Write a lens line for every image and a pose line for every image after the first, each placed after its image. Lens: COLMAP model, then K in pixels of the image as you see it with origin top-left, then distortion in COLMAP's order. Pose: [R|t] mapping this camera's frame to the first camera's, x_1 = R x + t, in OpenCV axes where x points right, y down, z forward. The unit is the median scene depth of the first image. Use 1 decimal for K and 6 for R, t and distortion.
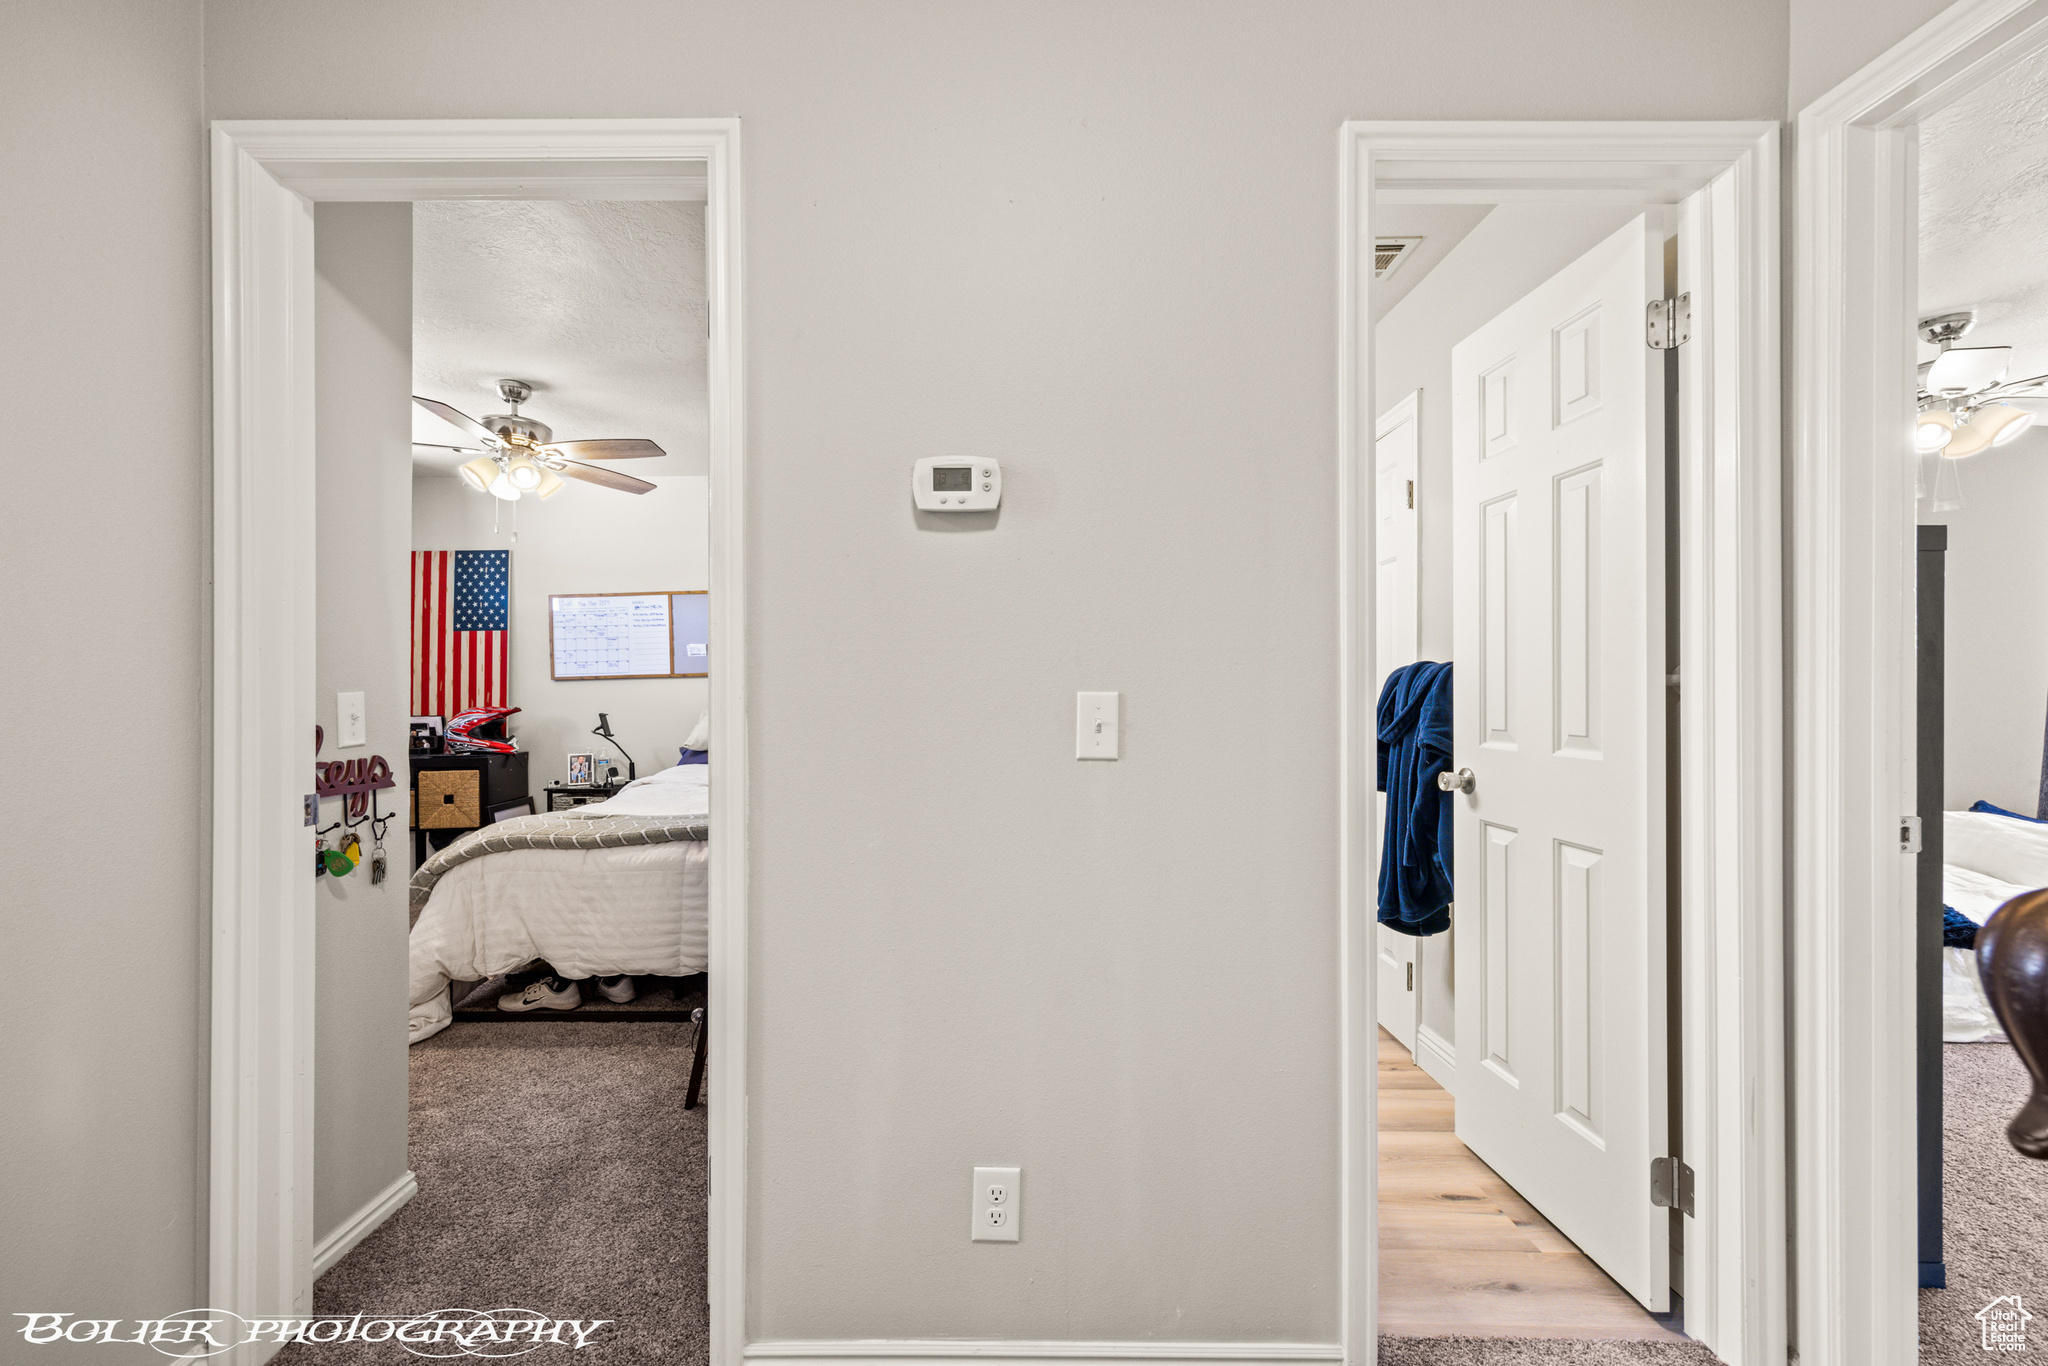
lens RADIAL K [[816.2, 0, 994.1], [0, 816.2, 688.2], [0, 0, 1]] dist [0.002977, -0.000272]
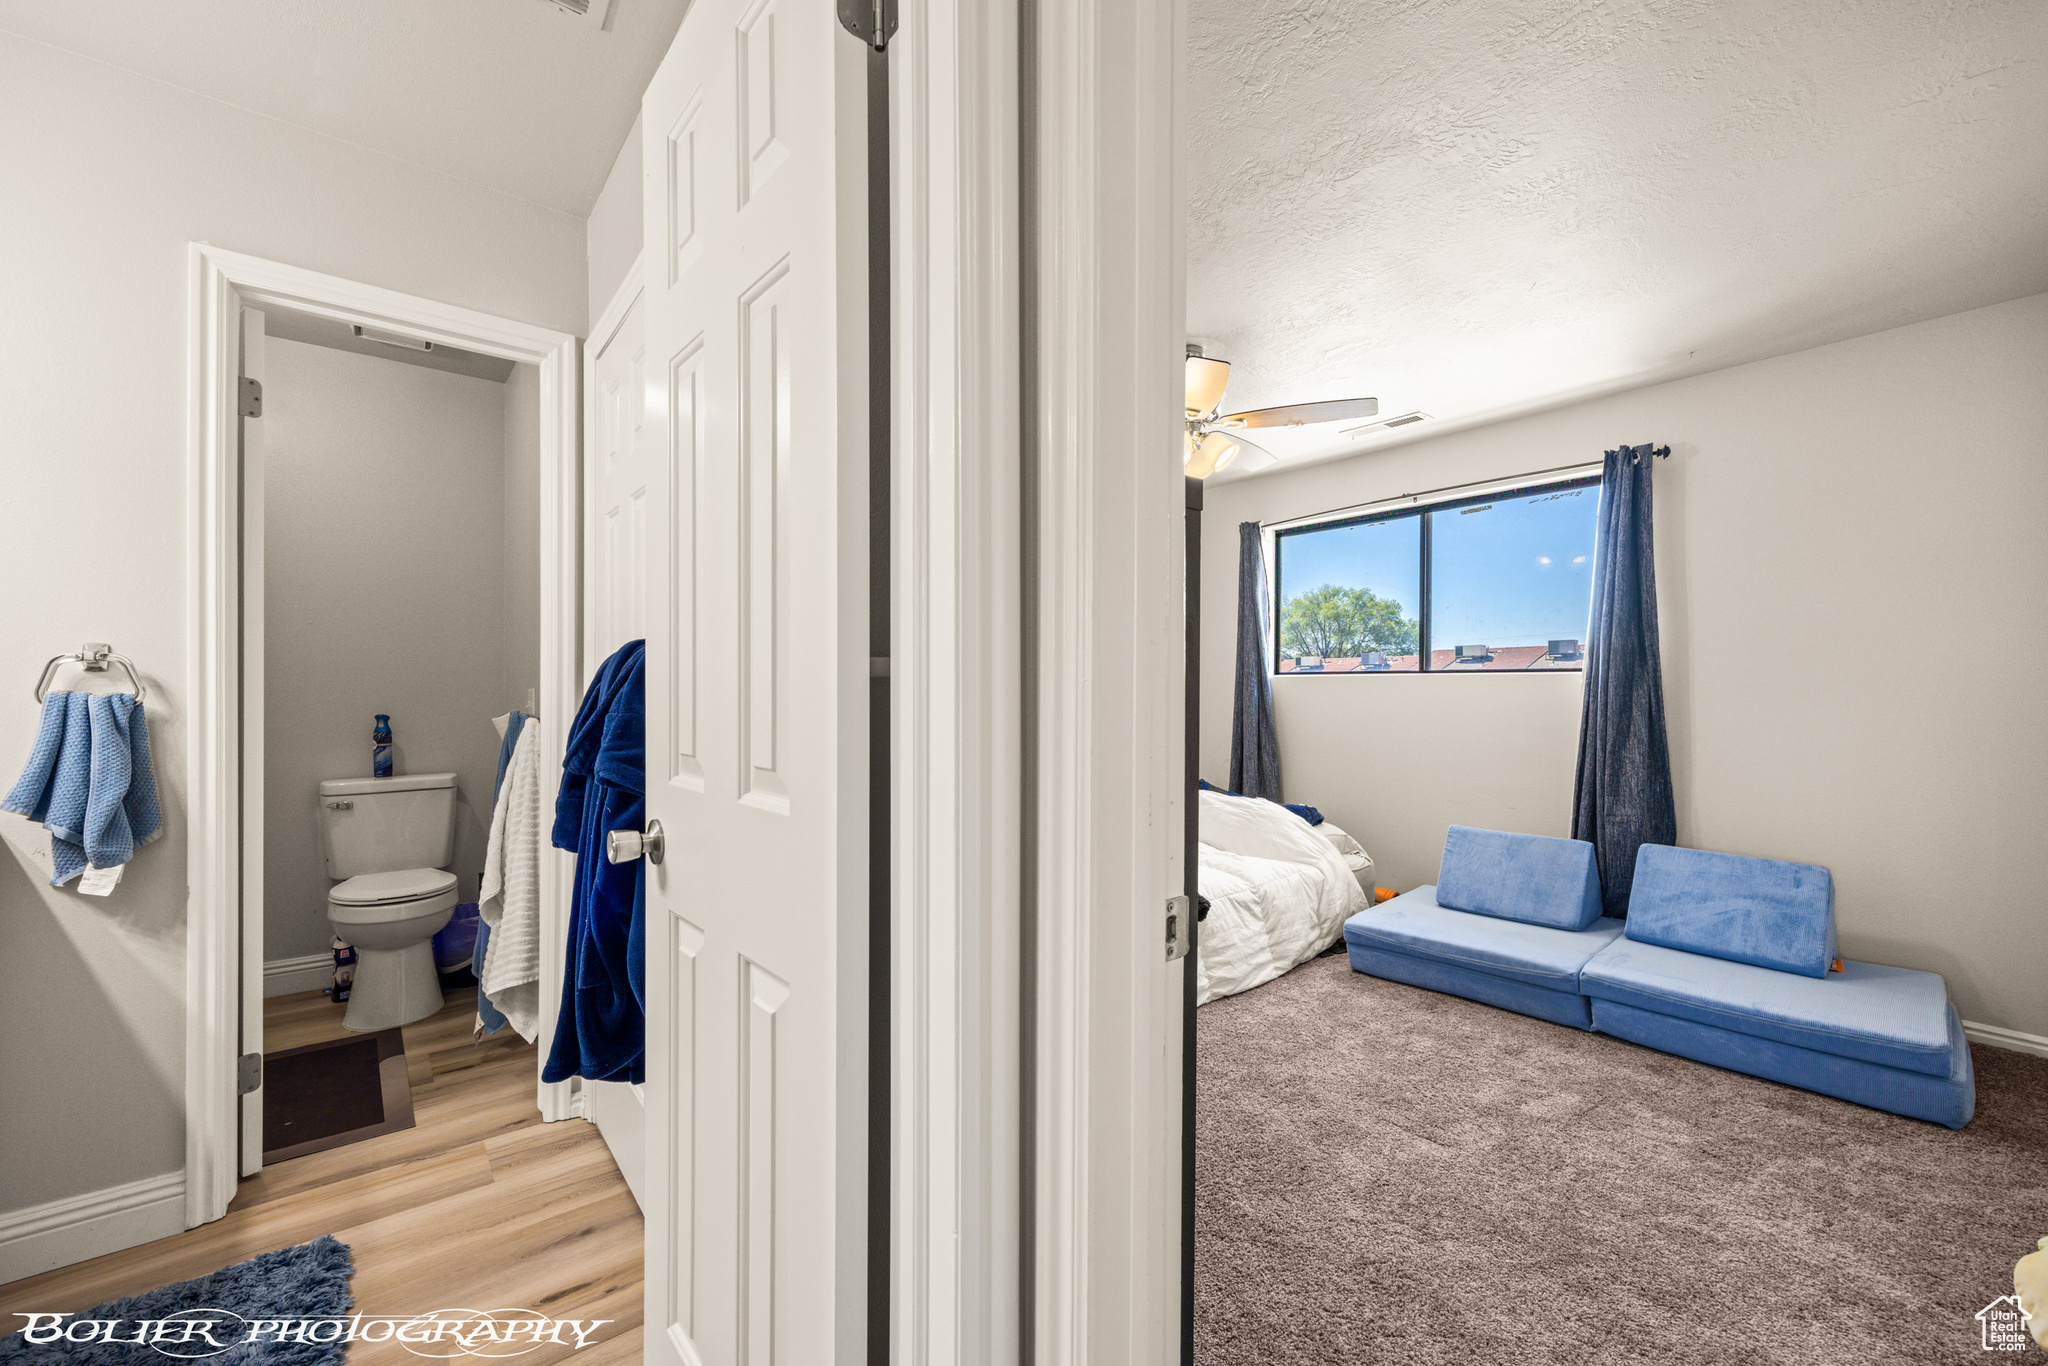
lens RADIAL K [[816.2, 0, 1026.5], [0, 816.2, 691.5], [0, 0, 1]] dist [0.002977, -0.000272]
pose [[0.777258, 0.000758, 0.629182, 0.302842], [-0.003699, 0.999987, 0.003365, 0.002712], [-0.629172, -0.004943, 0.777251, 0.278959]]
